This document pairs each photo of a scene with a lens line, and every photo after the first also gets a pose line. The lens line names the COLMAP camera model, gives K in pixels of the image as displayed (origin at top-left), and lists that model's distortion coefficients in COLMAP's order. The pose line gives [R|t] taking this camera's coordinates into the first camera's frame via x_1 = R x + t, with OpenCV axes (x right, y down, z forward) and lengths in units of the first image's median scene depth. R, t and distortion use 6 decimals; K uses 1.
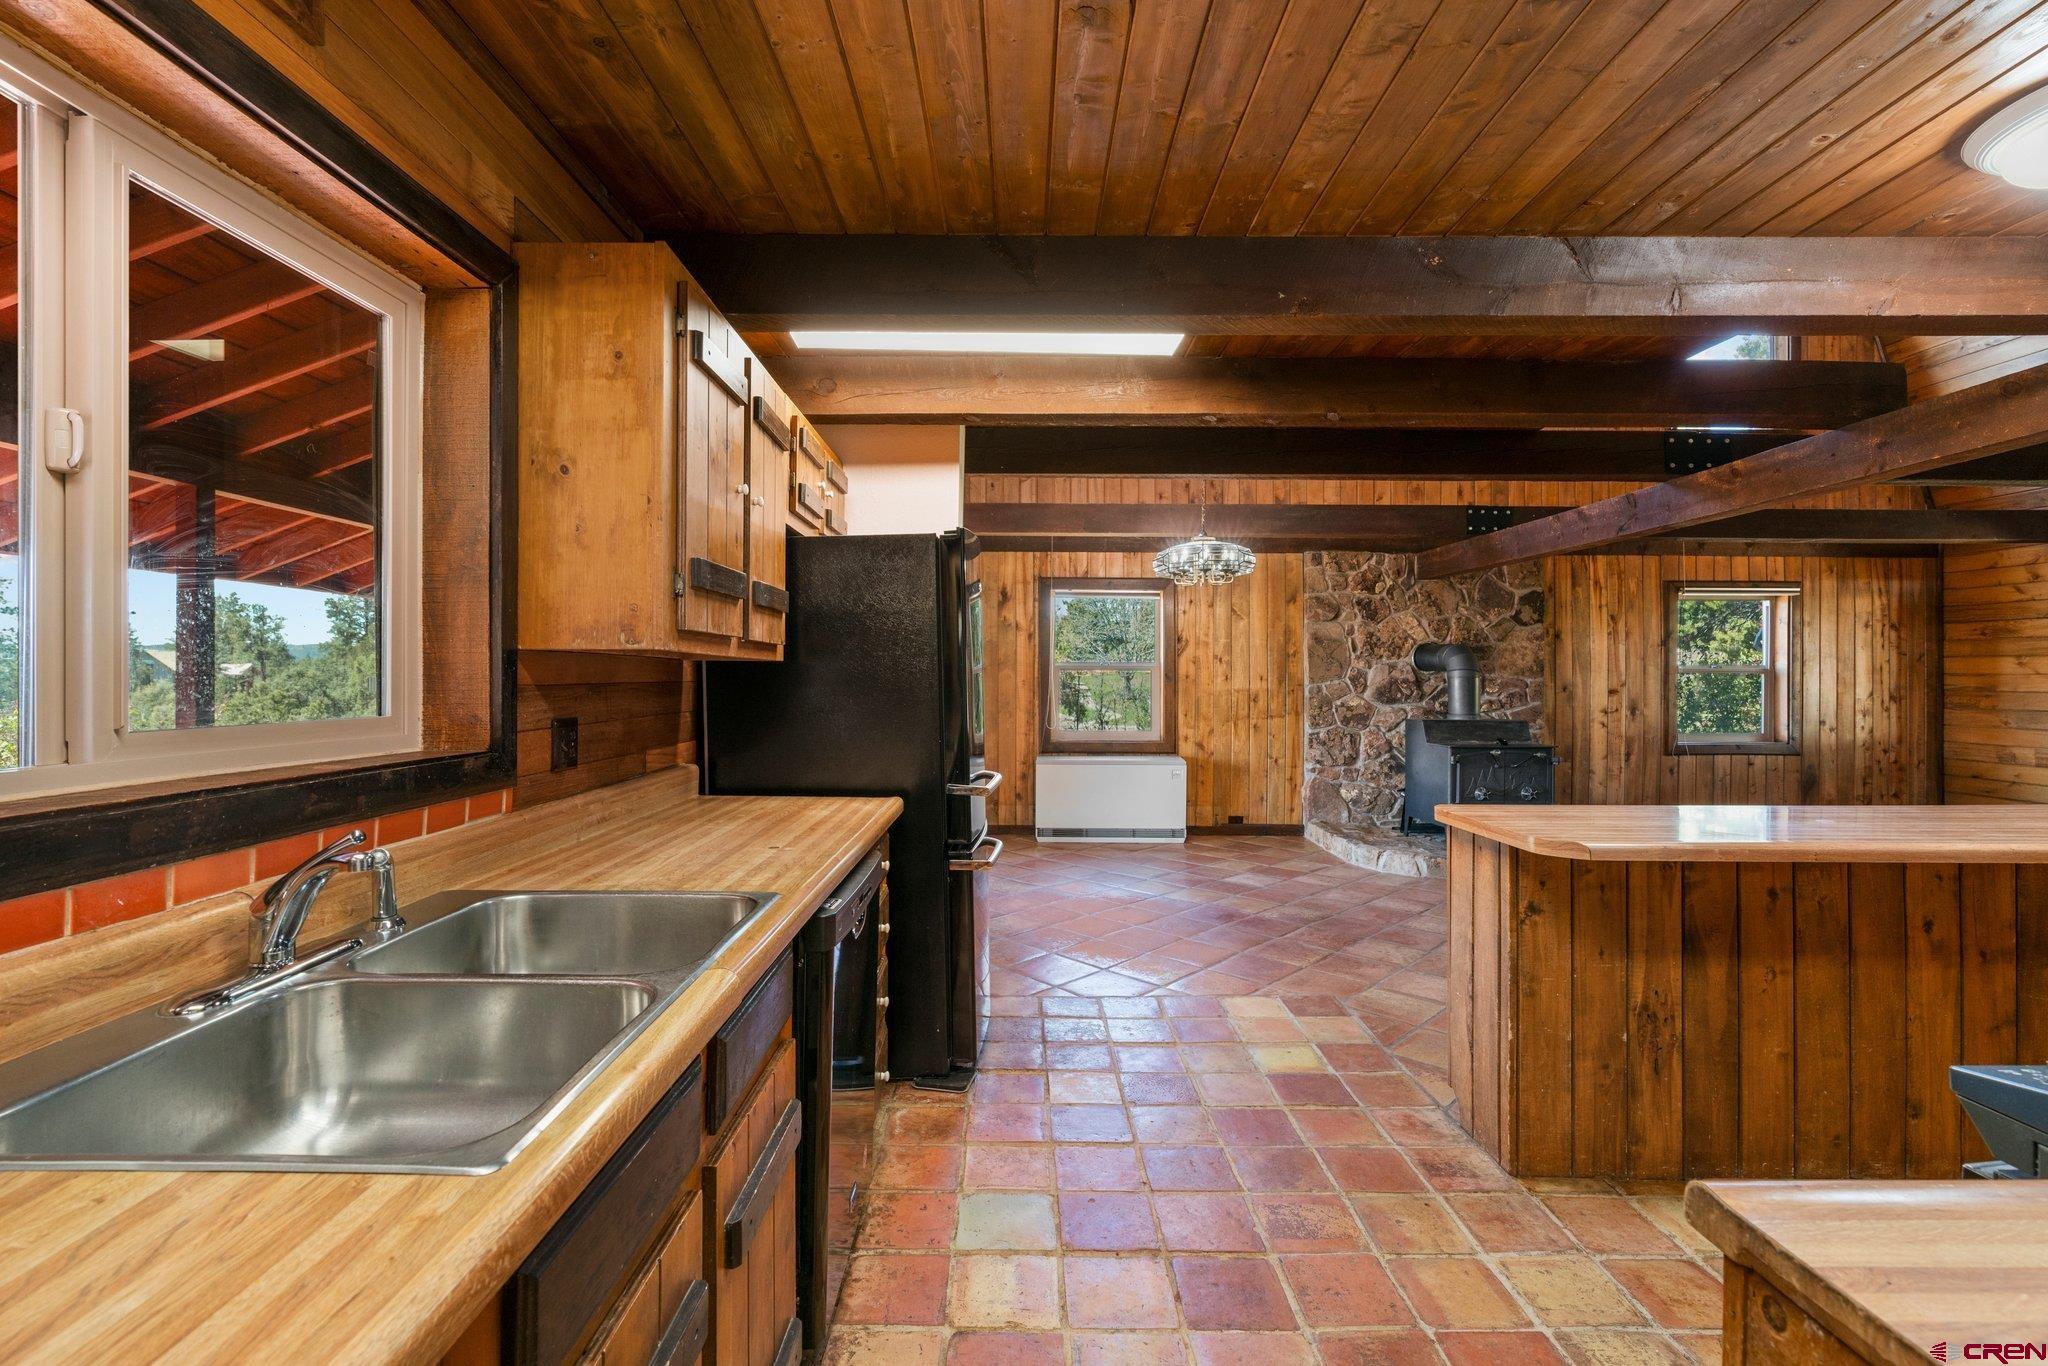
lens RADIAL K [[925.0, 0, 1023.4], [0, 925.0, 671.9], [0, 0, 1]] dist [-0.008687, 0.001539]
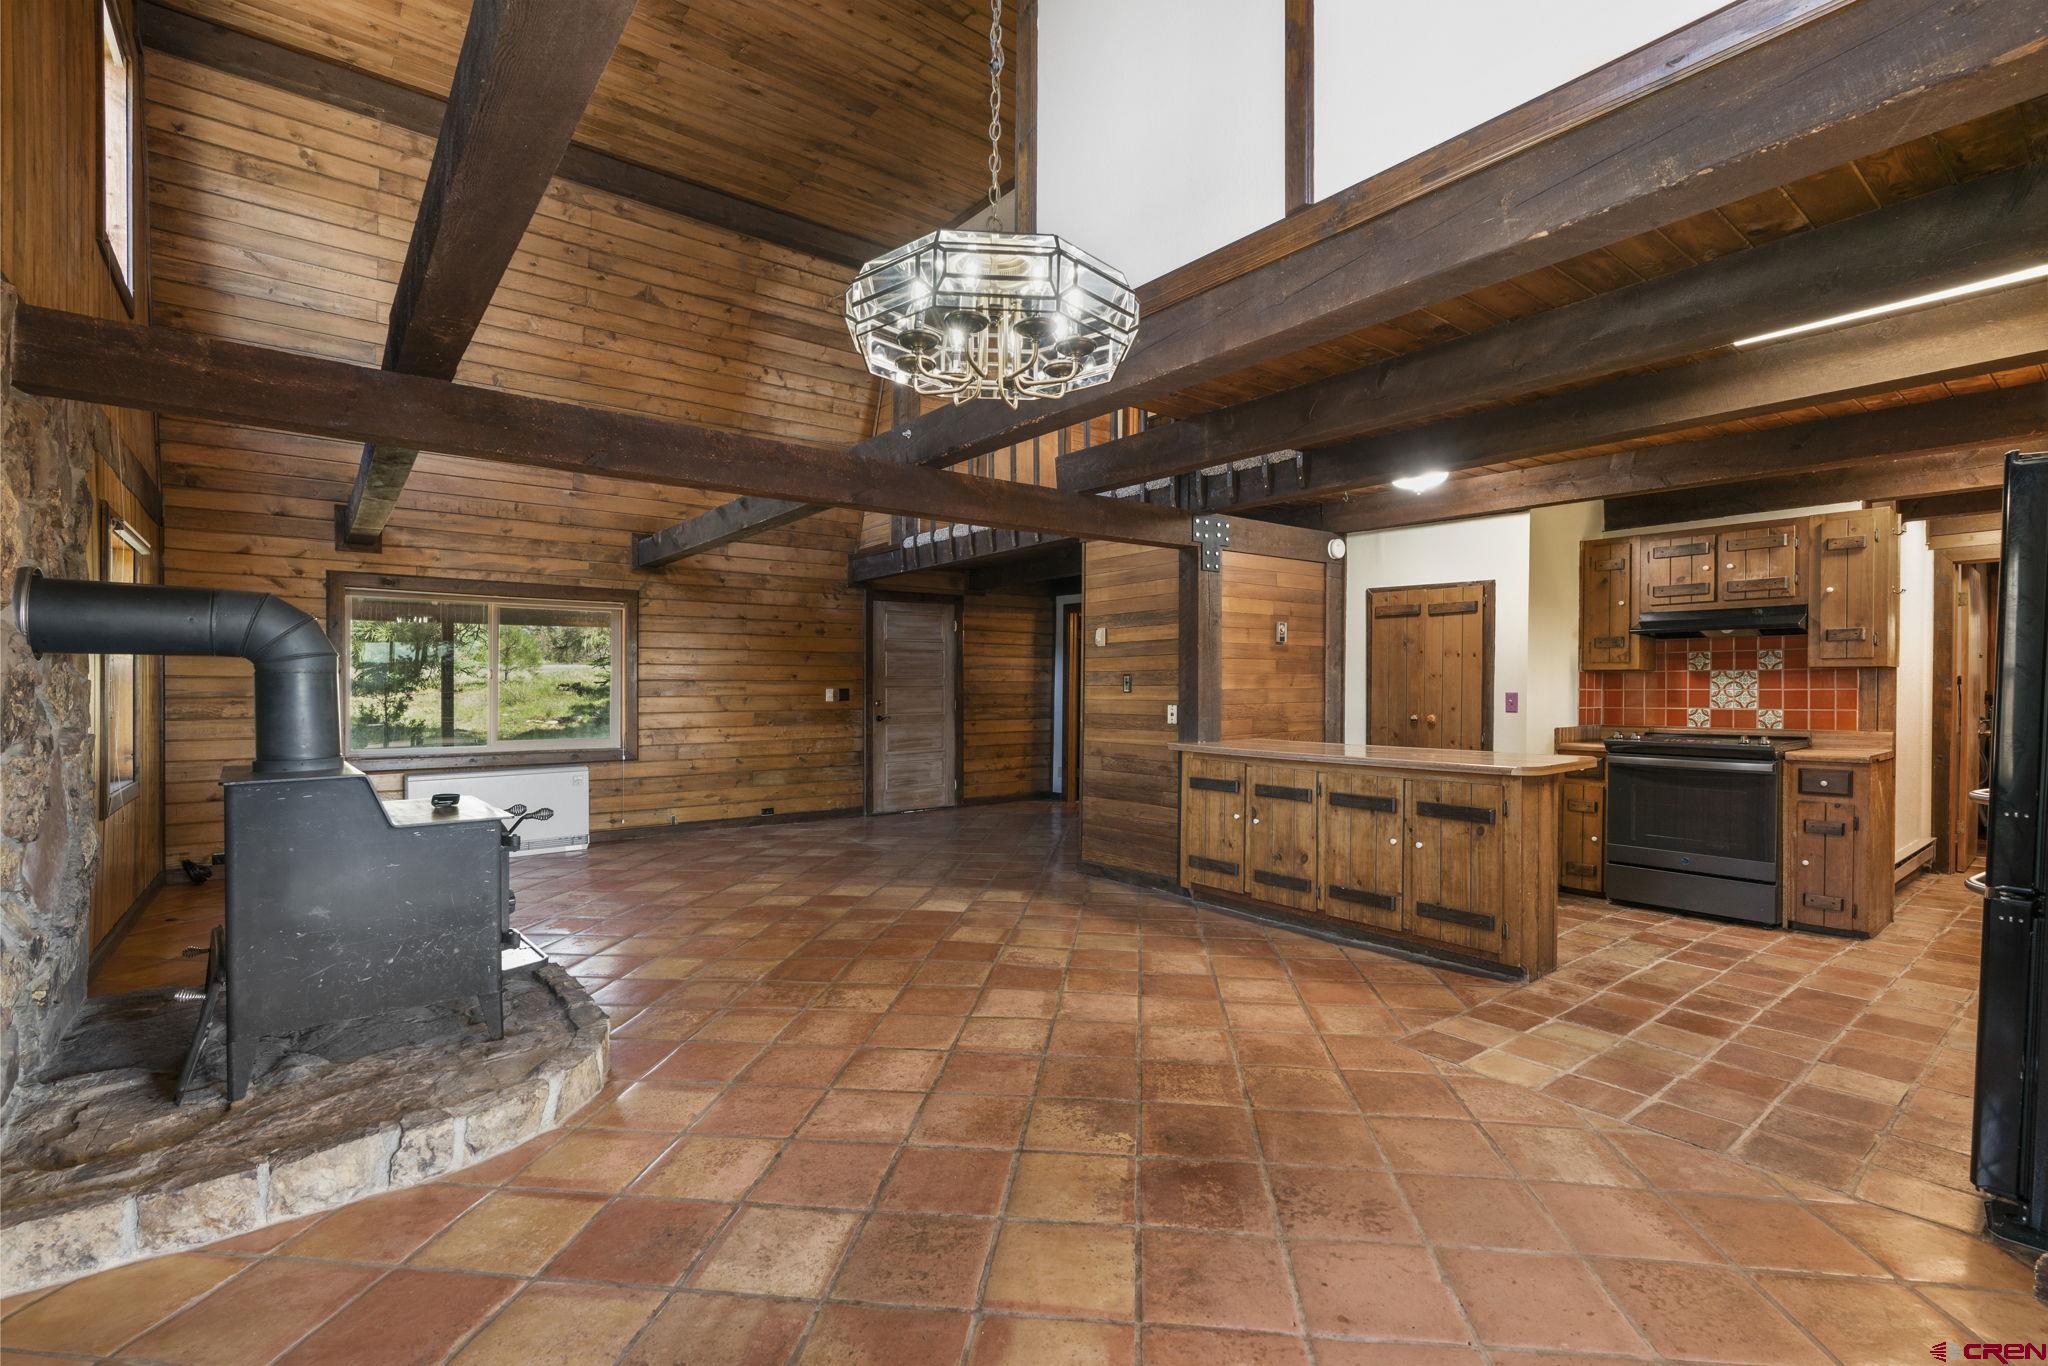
lens RADIAL K [[906.4, 0, 1027.7], [0, 906.4, 689.3], [0, 0, 1]] dist [-0.003235, -0.000035]
pose [[-0.611429, -0.001169, 0.791298, -0.163190], [-0.002389, 0.999997, -0.000368, 0.032799], [-0.791296, -0.002115, -0.611430, 2.415375]]
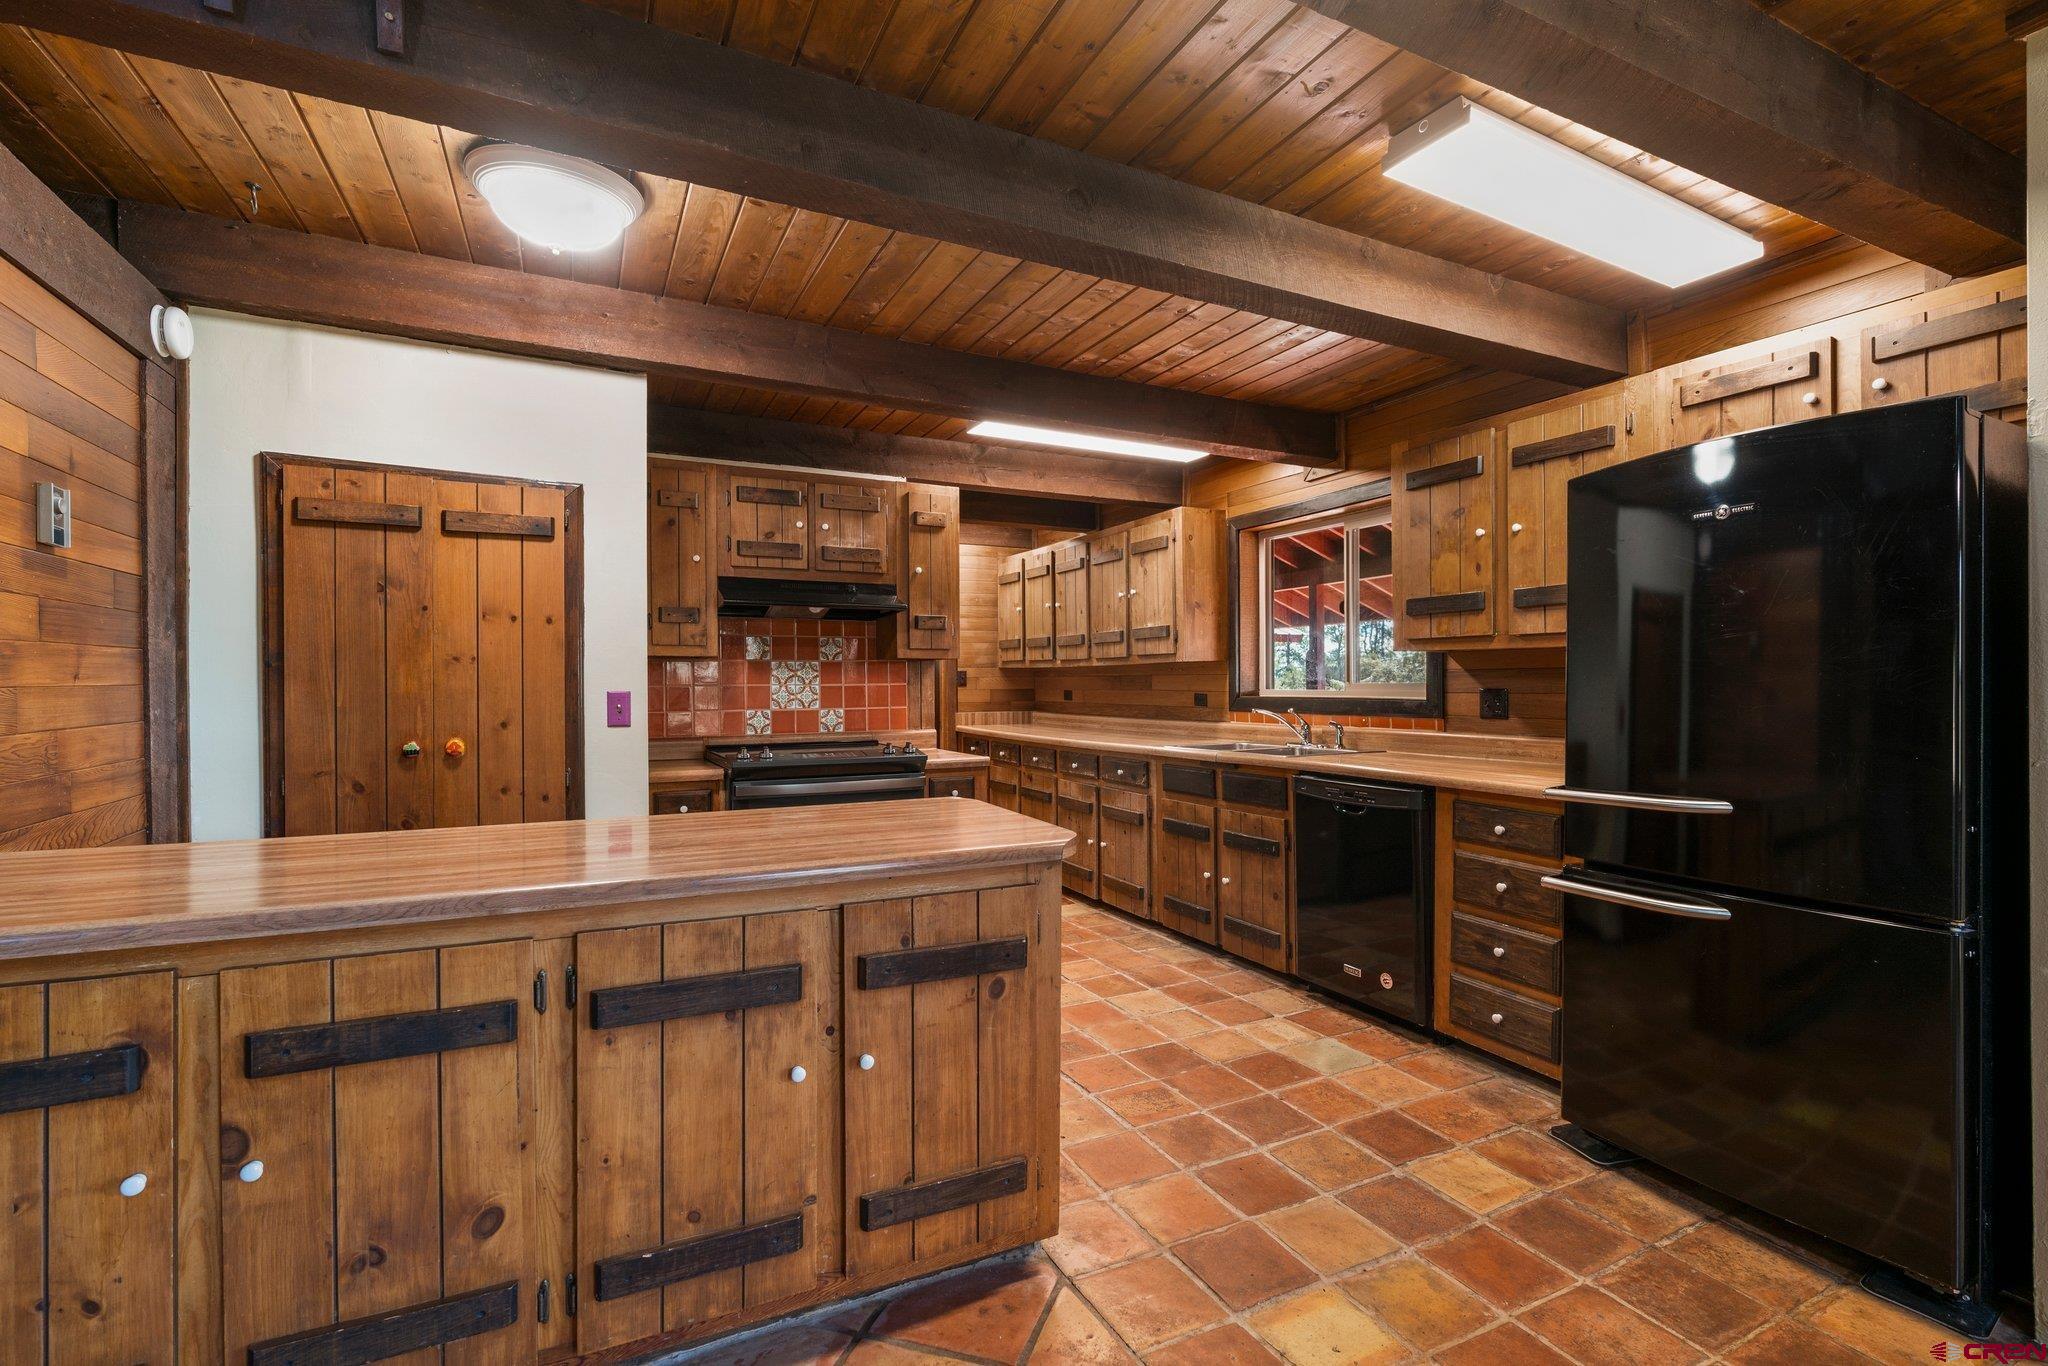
lens RADIAL K [[925.0, 0, 1024.7], [0, 925.0, 693.0], [0, 0, 1]] dist [-0.008687, 0.001539]
pose [[-0.900598, 0.007015, -0.434597, 0.781367], [0.003882, 0.999960, 0.008097, 0.031341], [0.434636, 0.005605, -0.900589, 1.618635]]
